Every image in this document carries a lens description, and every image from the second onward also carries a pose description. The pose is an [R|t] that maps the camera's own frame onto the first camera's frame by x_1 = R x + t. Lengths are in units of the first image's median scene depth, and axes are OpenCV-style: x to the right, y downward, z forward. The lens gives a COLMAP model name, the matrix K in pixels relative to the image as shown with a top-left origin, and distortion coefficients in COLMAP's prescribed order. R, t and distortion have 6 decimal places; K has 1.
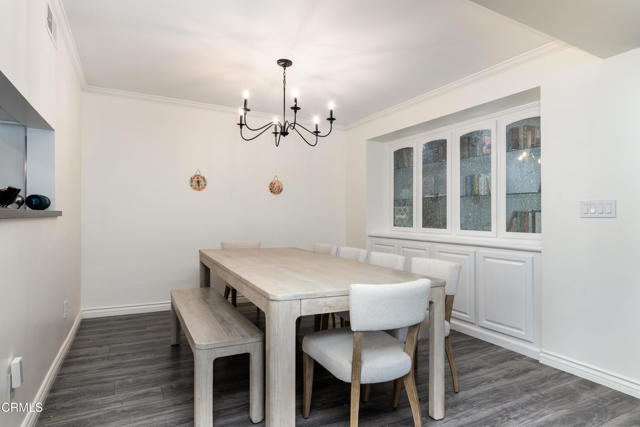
lens RADIAL K [[357.7, 0, 322.0], [0, 357.7, 219.1], [0, 0, 1]] dist [0.001682, 0.000041]
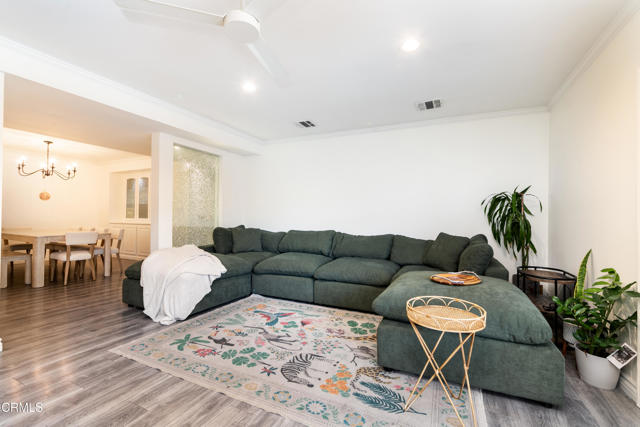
lens RADIAL K [[286.9, 0, 316.6], [0, 286.9, 210.1], [0, 0, 1]] dist [-0.000898, -0.000846]
pose [[0.822083, 0.005991, 0.569336, 0.225137], [0.002096, 0.999906, -0.013549, 0.002033], [-0.569363, 0.012332, 0.821994, -1.221799]]
